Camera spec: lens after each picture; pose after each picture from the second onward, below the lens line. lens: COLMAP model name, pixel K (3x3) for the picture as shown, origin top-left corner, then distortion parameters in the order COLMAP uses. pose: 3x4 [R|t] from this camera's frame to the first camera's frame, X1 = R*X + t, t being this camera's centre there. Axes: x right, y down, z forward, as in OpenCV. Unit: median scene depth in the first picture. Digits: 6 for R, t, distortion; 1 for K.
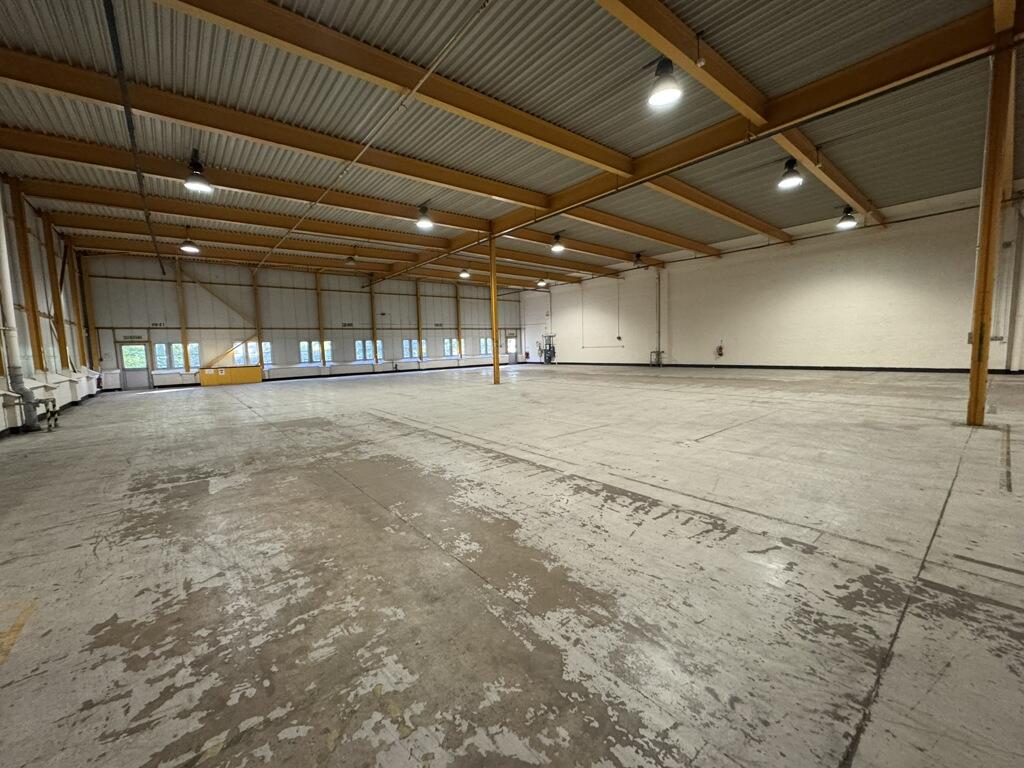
lens RADIAL K [[405.2, 0, 514.3], [0, 405.2, 384.2], [0, 0, 1]] dist [-0.008515, 0.001088]
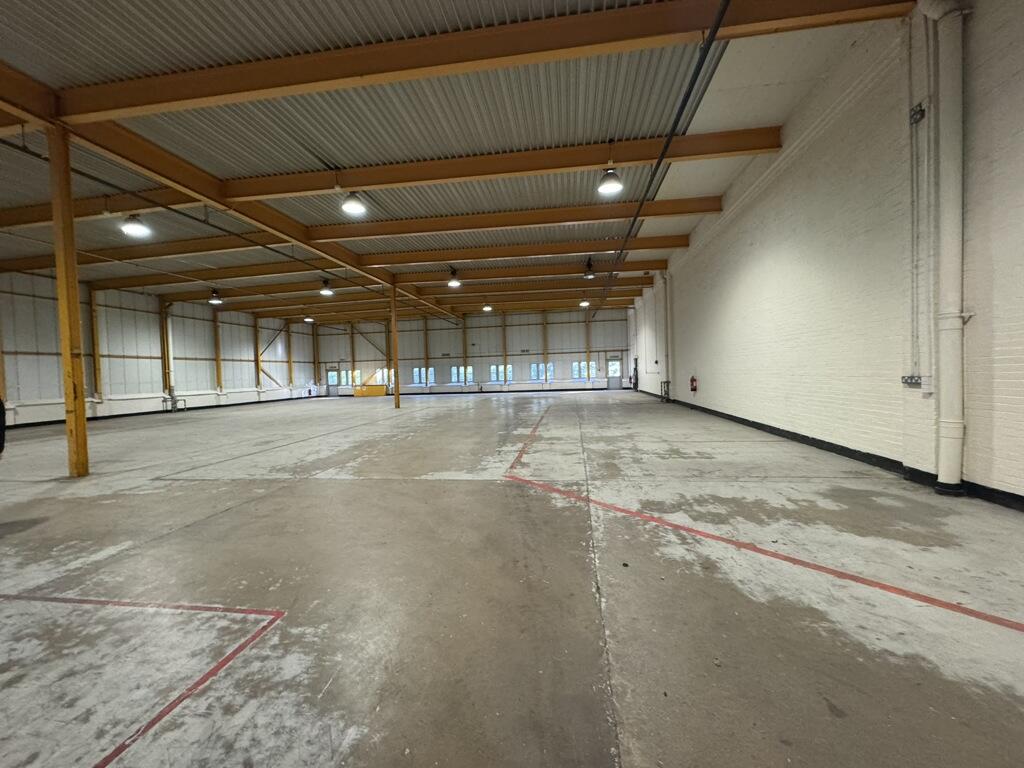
lens RADIAL K [[405.2, 0, 511.9], [0, 405.2, 384.0], [0, 0, 1]] dist [-0.008515, 0.001088]
pose [[0.661228, 0.029043, -0.749623, 0.927193], [-0.057415, 0.998279, -0.011968, -0.066725], [0.747985, 0.050953, 0.661757, 0.408900]]
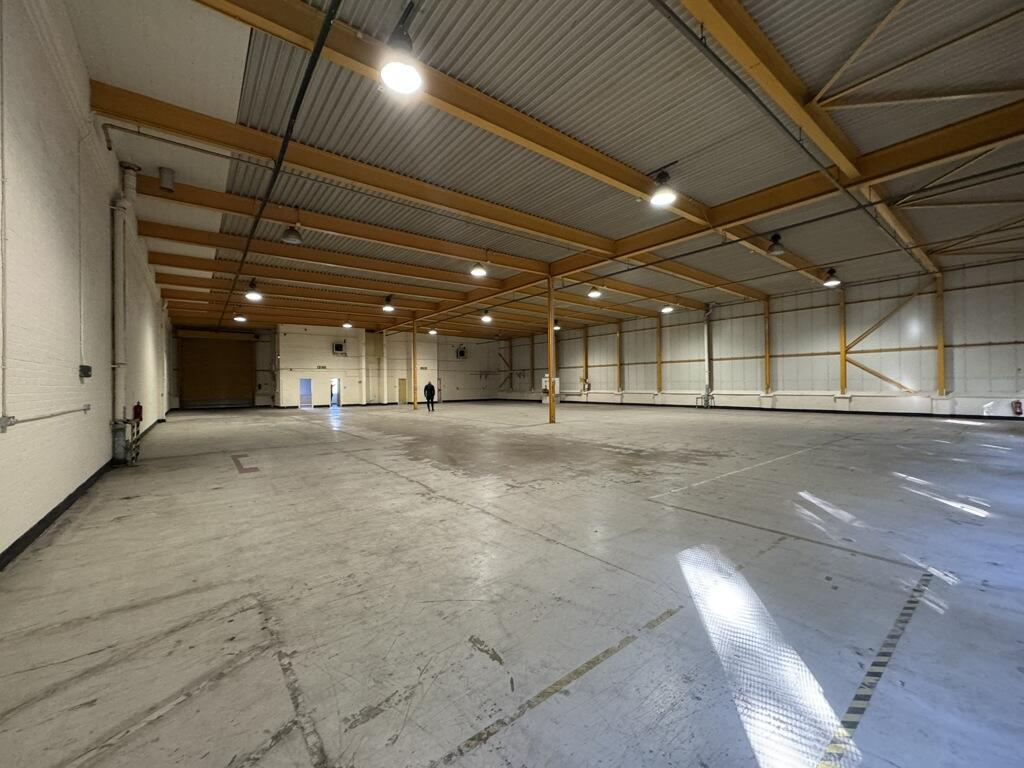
lens RADIAL K [[405.2, 0, 515.5], [0, 405.2, 384.7], [0, 0, 1]] dist [-0.008515, 0.001088]
pose [[-0.998984, 0.034069, 0.029516, 0.006957], [0.036555, 0.995427, 0.088257, -0.152828], [-0.026374, 0.089247, -0.995660, 1.691718]]
